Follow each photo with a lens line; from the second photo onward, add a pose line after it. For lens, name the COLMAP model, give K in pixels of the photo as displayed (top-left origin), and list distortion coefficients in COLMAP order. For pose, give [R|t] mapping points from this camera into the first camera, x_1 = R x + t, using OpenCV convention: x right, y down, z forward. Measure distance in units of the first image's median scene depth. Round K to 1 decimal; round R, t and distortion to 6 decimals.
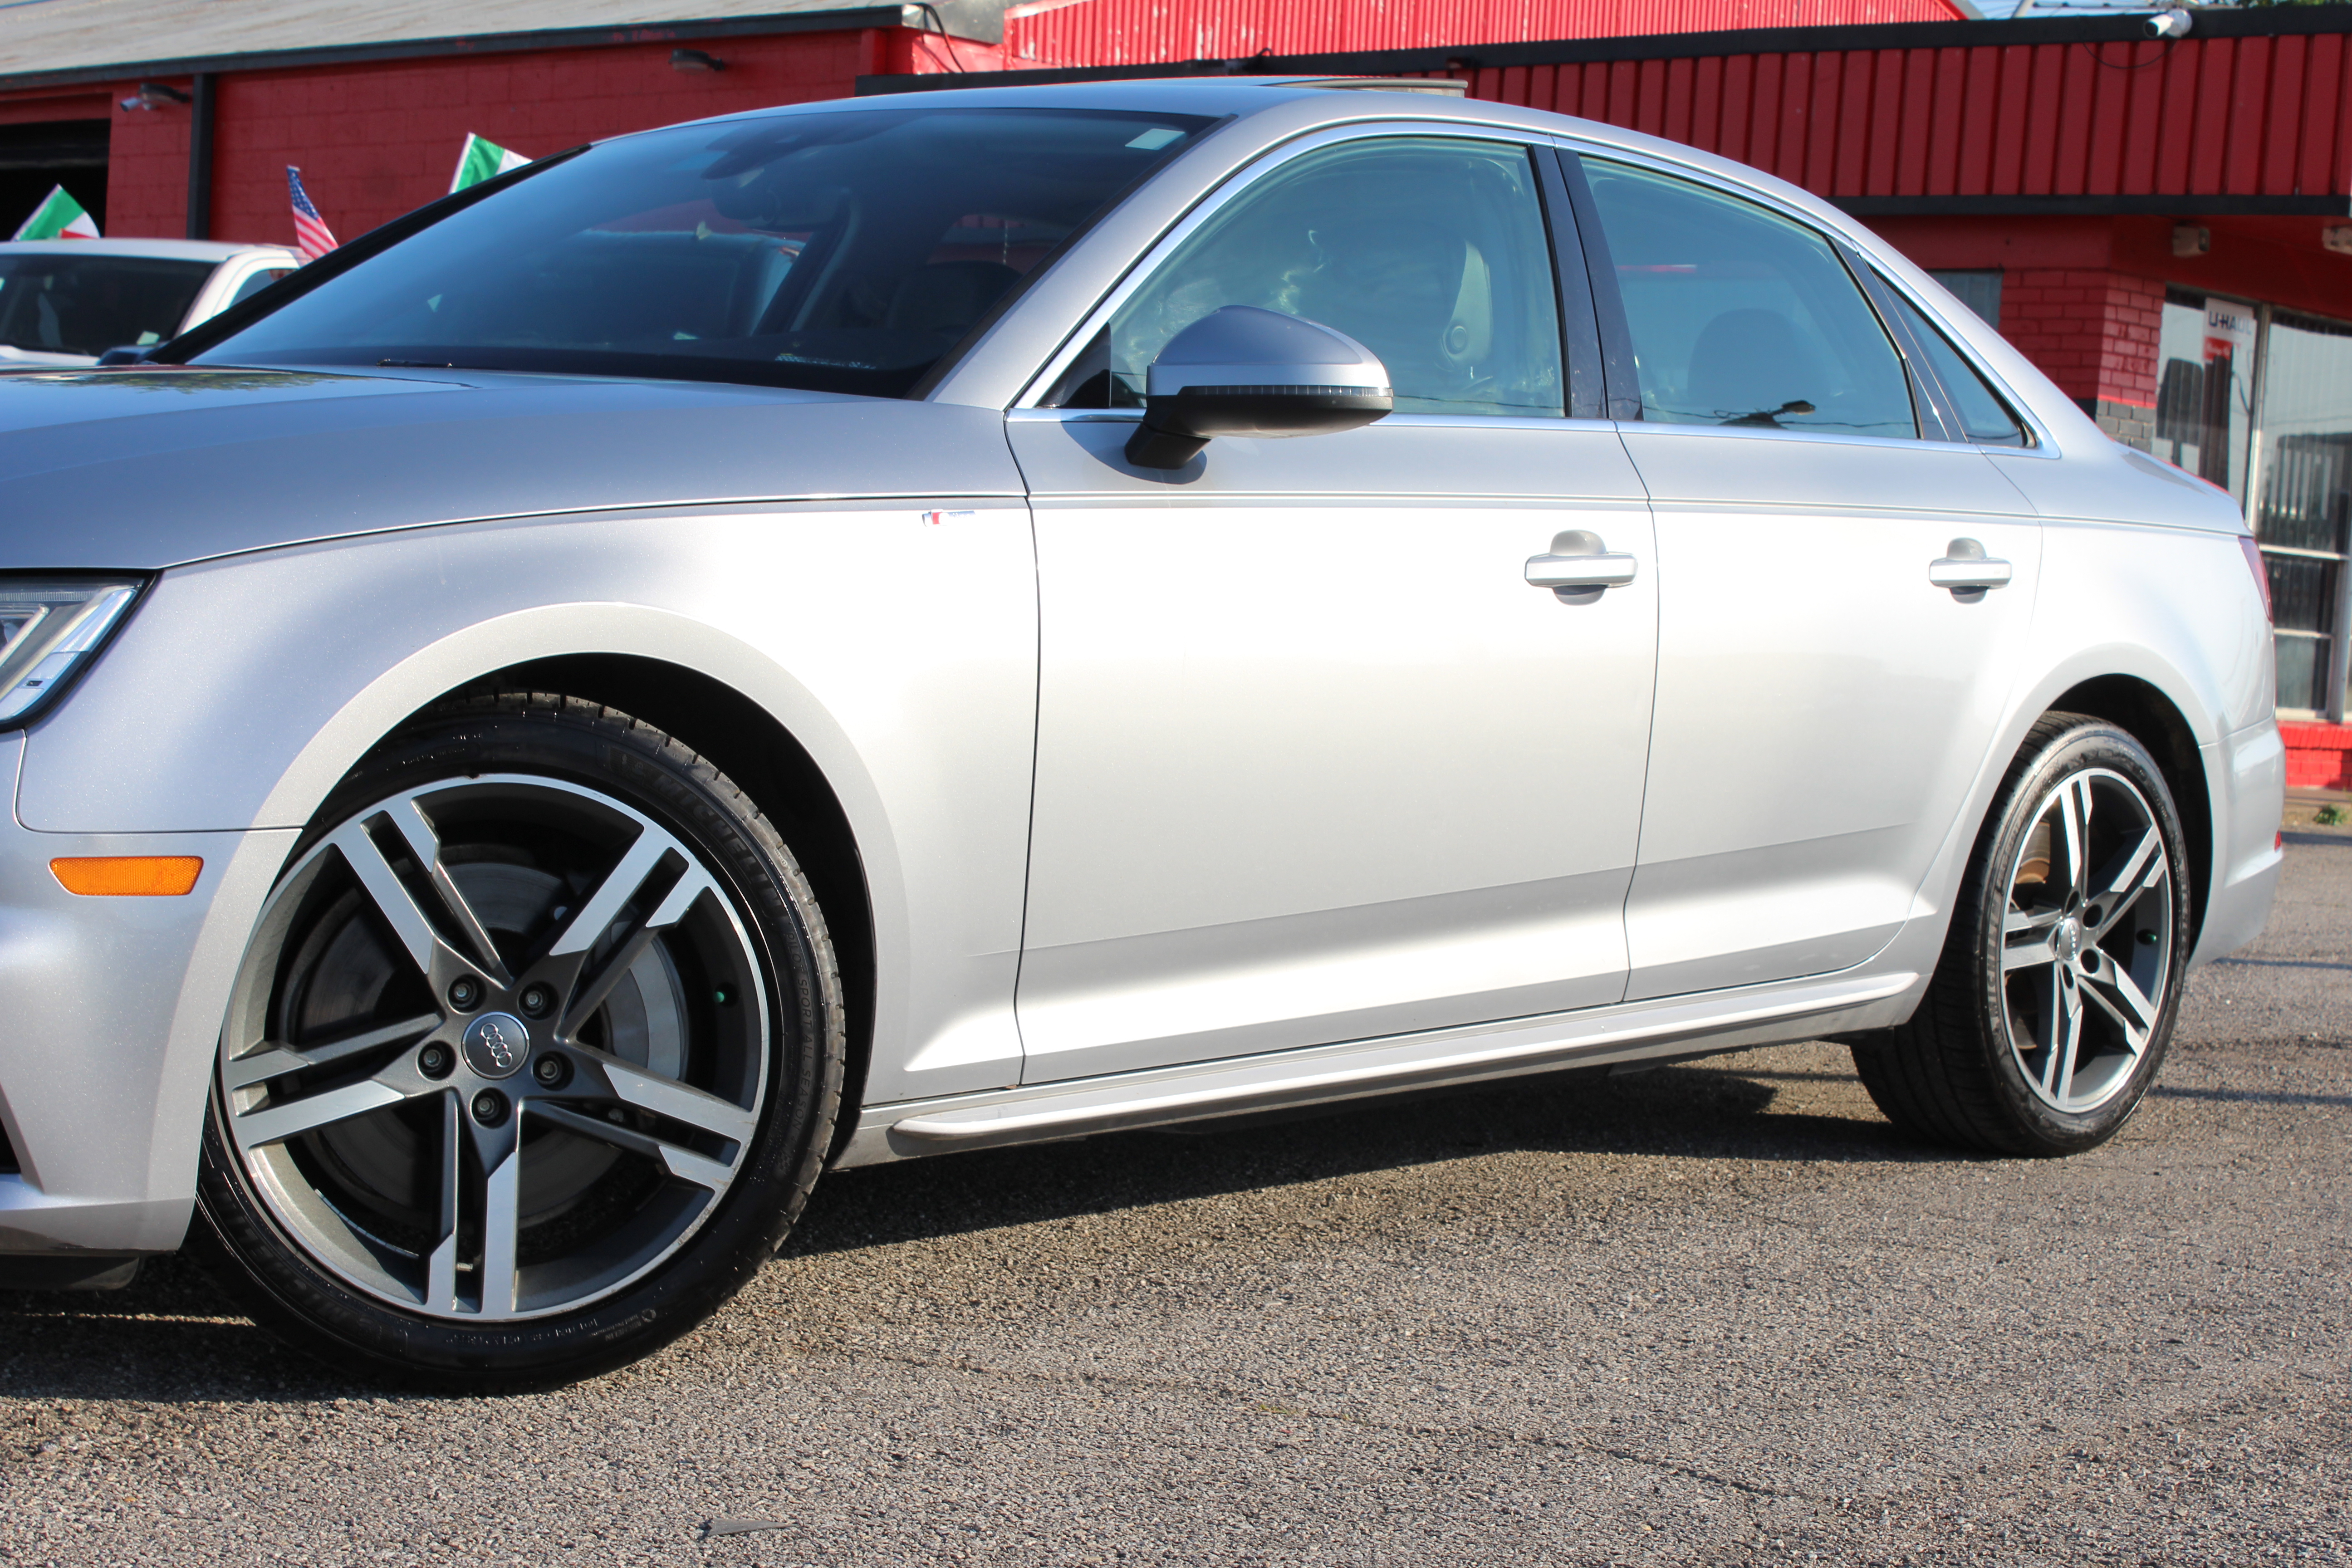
lens RADIAL K [[3978.0, 0, 1193.8], [0, 3978.0, 798.7], [0, 0, 1]] dist [0.017942, 0.000000]
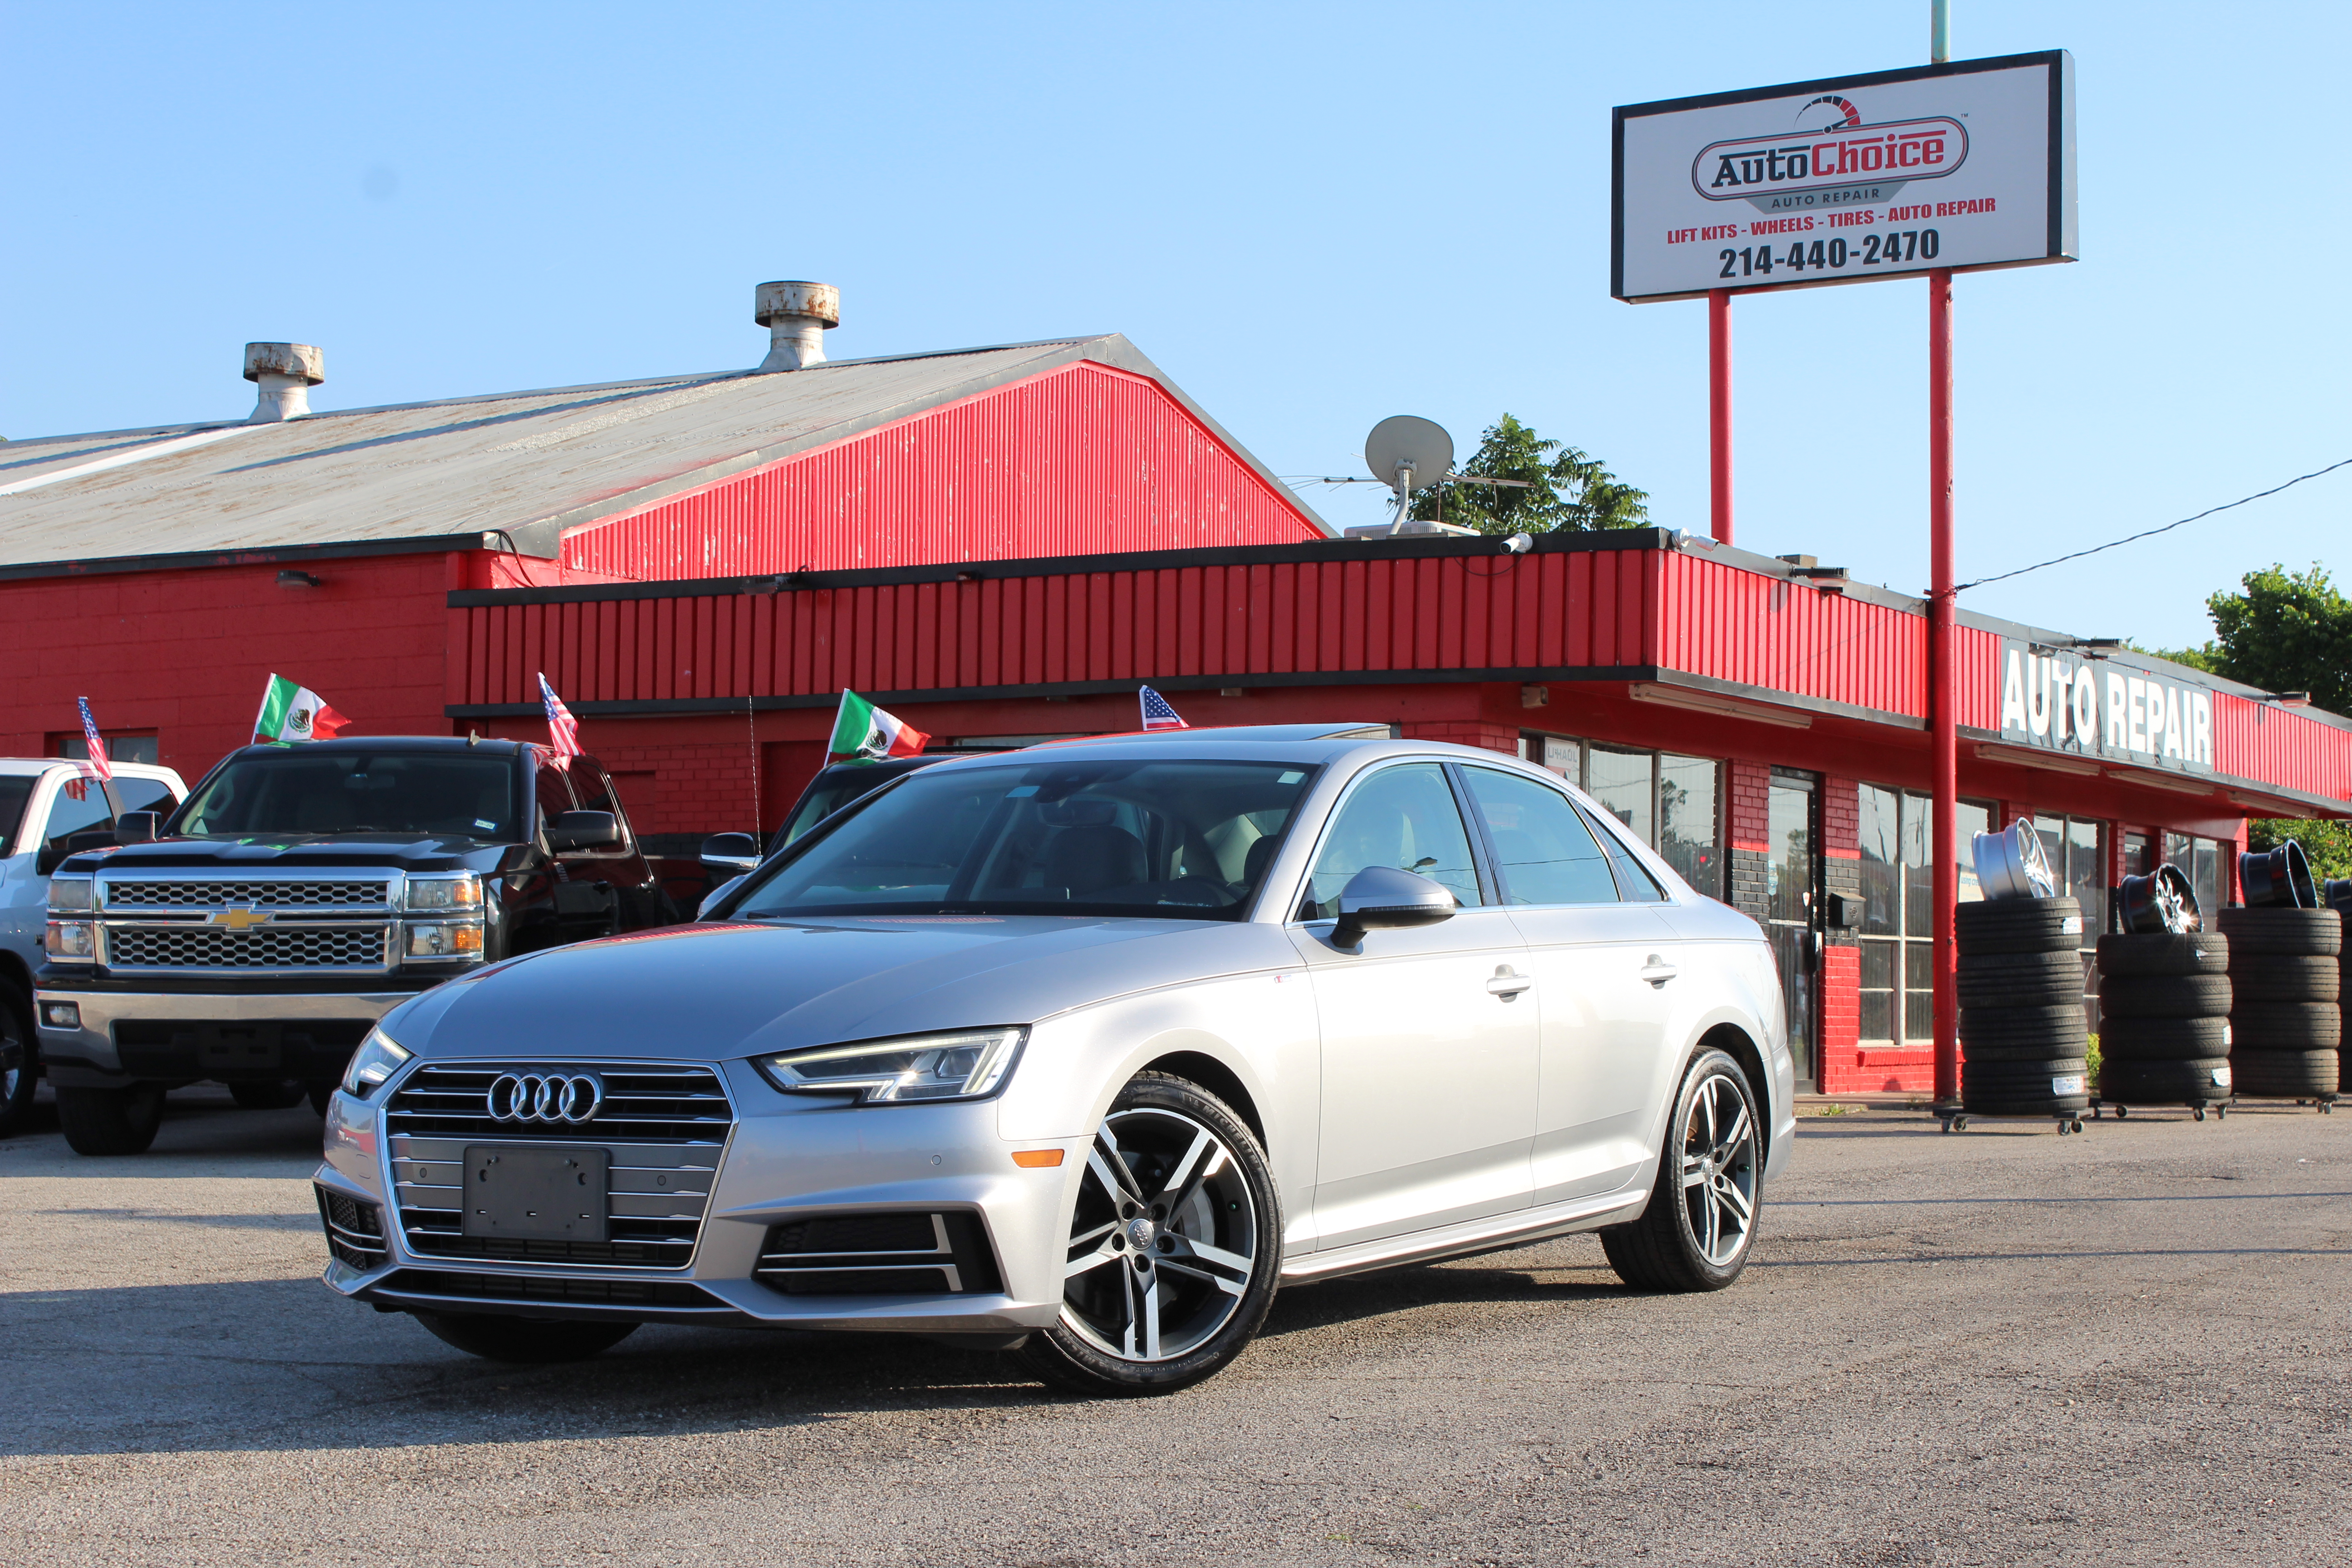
lens RADIAL K [[3813.3, 0, 1175.0], [0, 3813.3, 798.6], [0, 0, 1]] dist [0.013775, 0.000000]
pose [[0.980065, -0.042583, 0.194058, -0.358586], [0.061173, 0.993986, -0.090831, 0.010261], [-0.189023, 0.100892, 0.976776, -0.688268]]
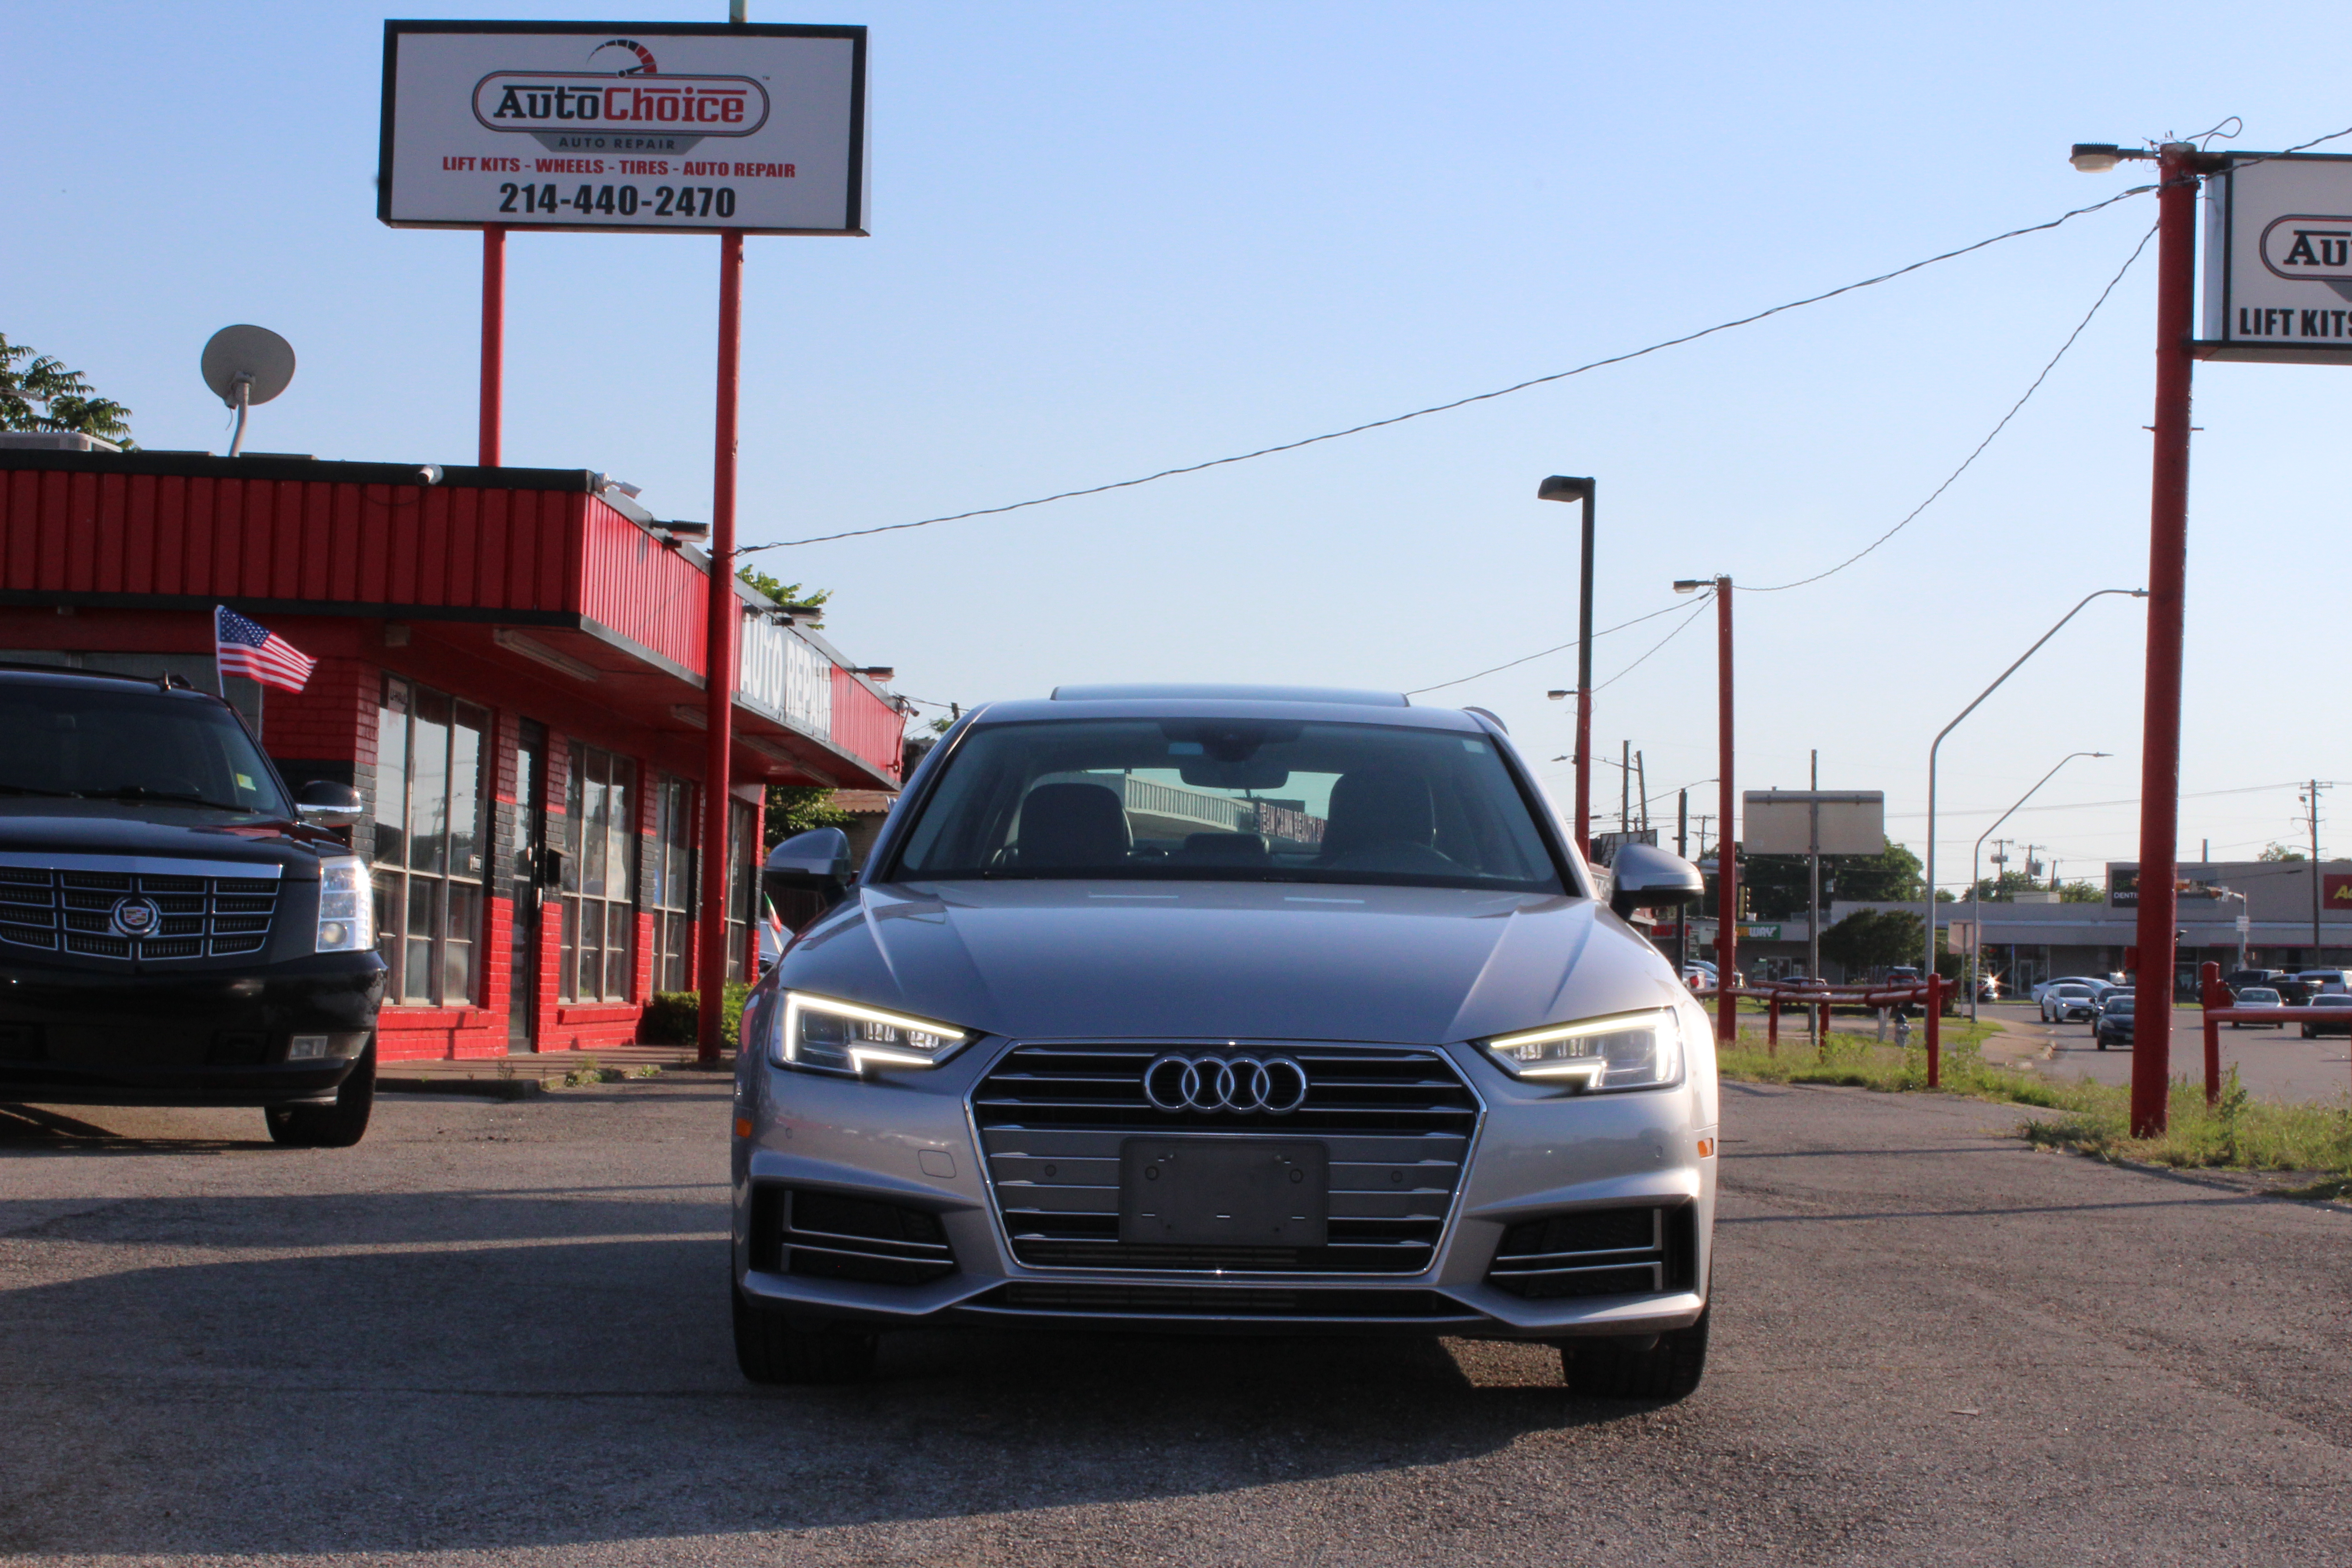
lens RADIAL K [[3813.3, 0, 1174.4], [0, 3813.3, 781.1], [0, 0, 1]] dist [0.013775, 0.000000]
pose [[0.753998, -0.008699, 0.656820, -1.093570], [0.055642, 0.997164, -0.050668, -0.053982], [-0.654516, 0.074750, 0.752344, -0.230073]]
